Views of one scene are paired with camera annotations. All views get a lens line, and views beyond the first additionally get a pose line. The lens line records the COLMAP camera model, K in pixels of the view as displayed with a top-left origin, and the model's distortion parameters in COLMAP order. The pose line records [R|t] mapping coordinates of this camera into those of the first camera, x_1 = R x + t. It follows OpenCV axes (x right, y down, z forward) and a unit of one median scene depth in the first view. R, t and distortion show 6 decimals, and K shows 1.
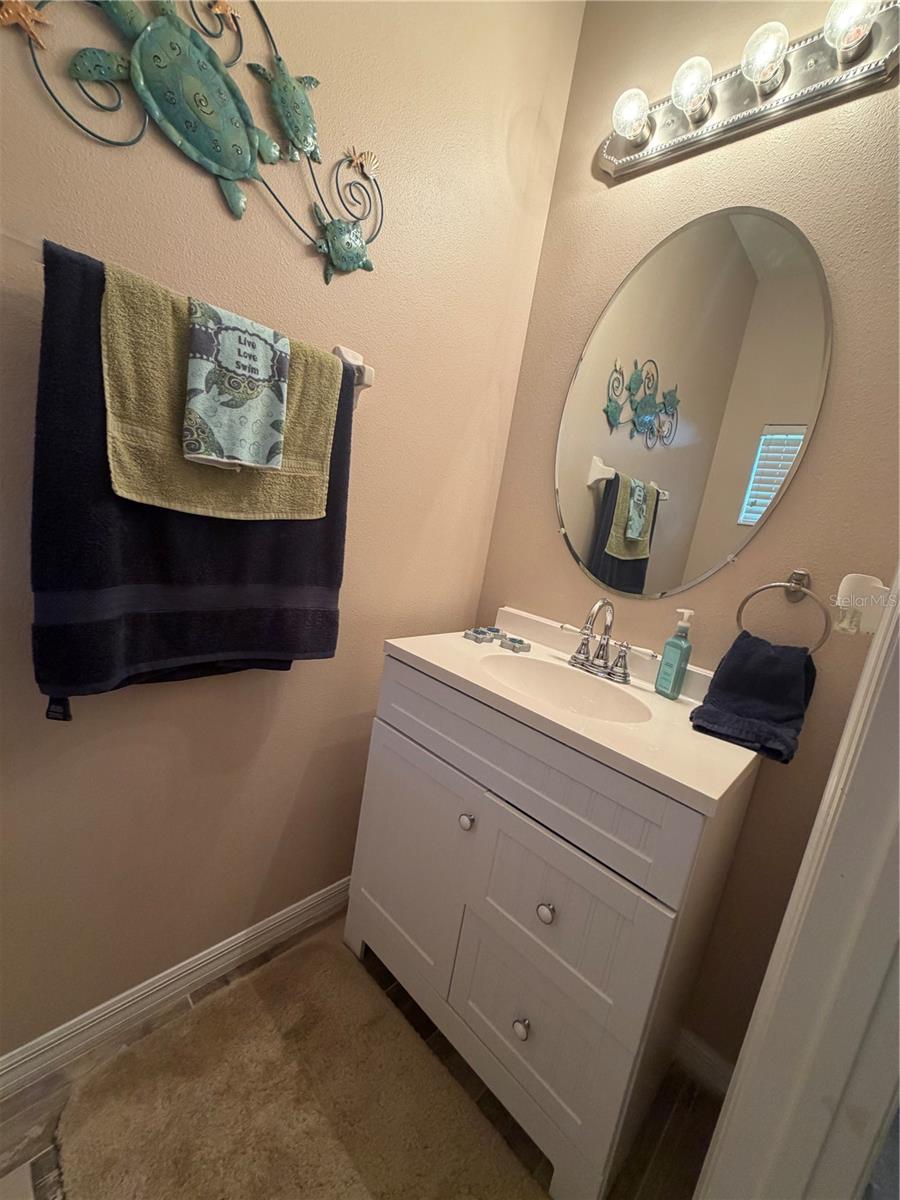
lens RADIAL K [[475.3, 0, 449.9], [0, 475.3, 596.3], [0, 0, 1]] dist [0.002298, -0.001413]
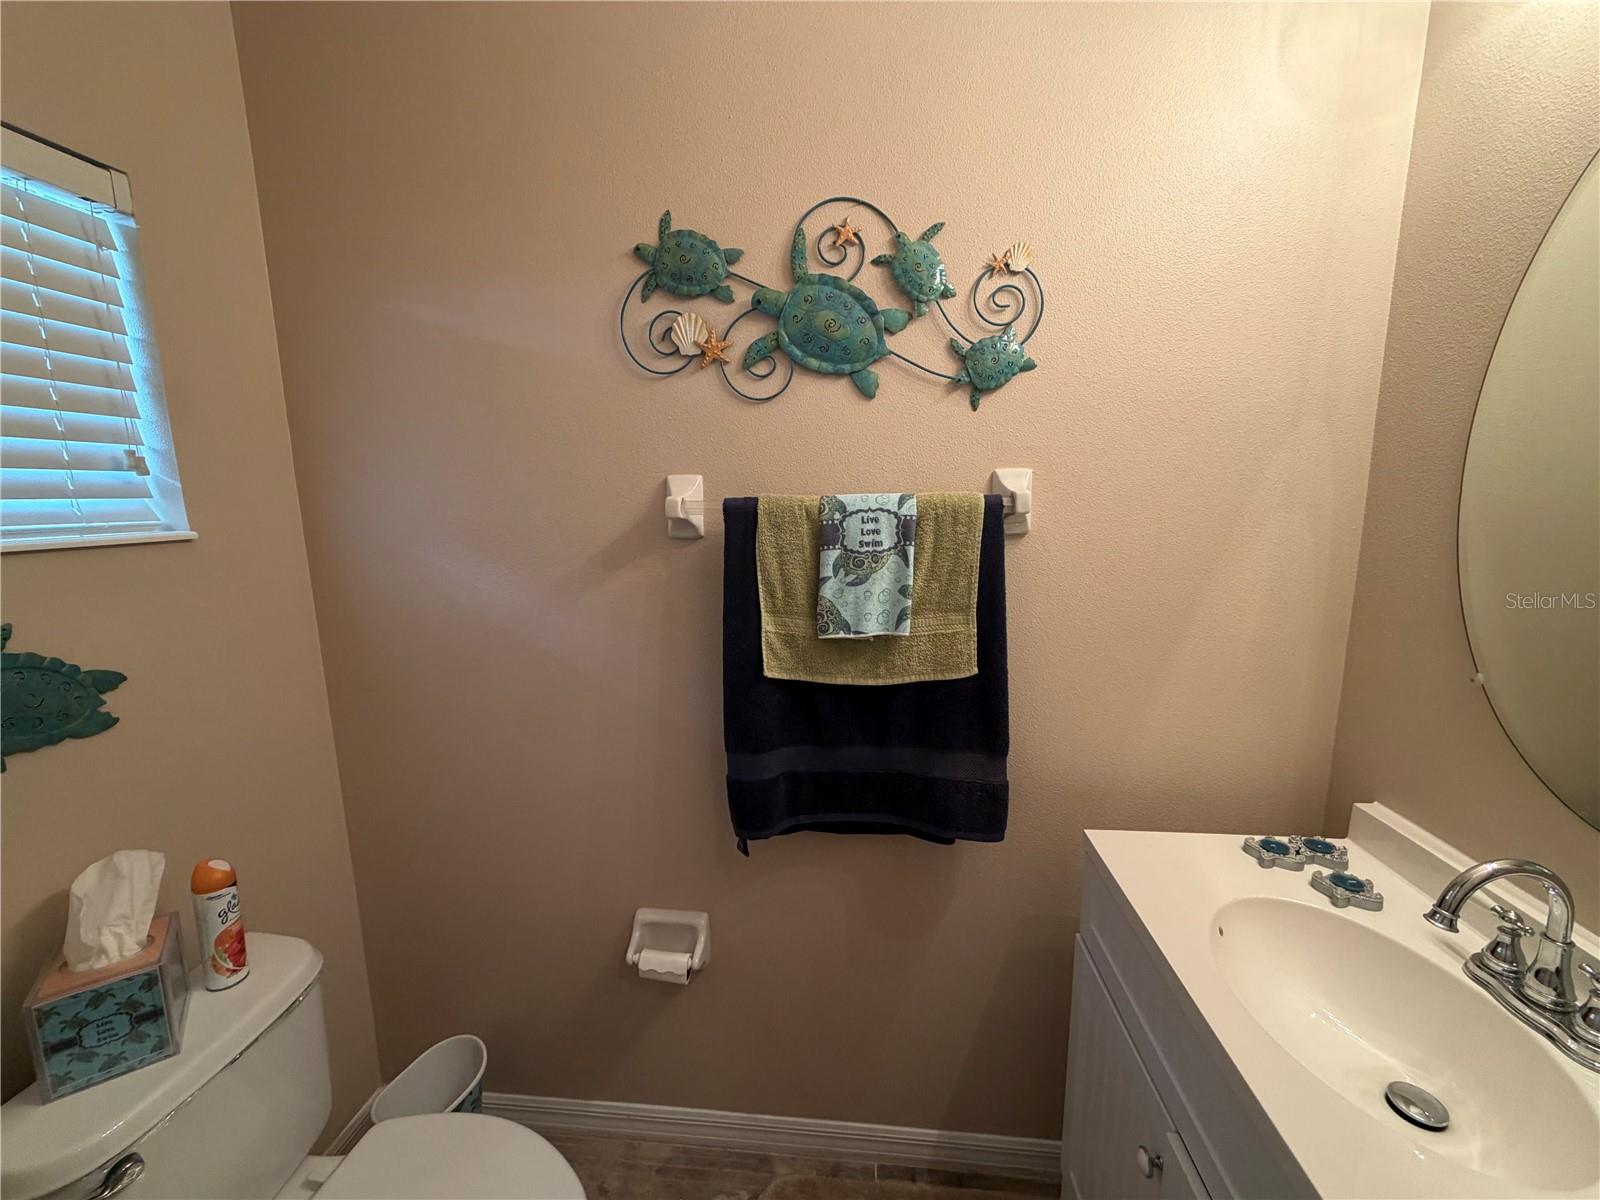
lens RADIAL K [[633.8, 0, 799.6], [0, 633.8, 602.2], [0, 0, 1]] dist [0.002298, -0.001413]
pose [[0.610527, -0.039126, -0.791028, 0.532523], [-0.023363, 0.997455, -0.067368, -0.252530], [0.791651, 0.059611, 0.608059, 0.060495]]
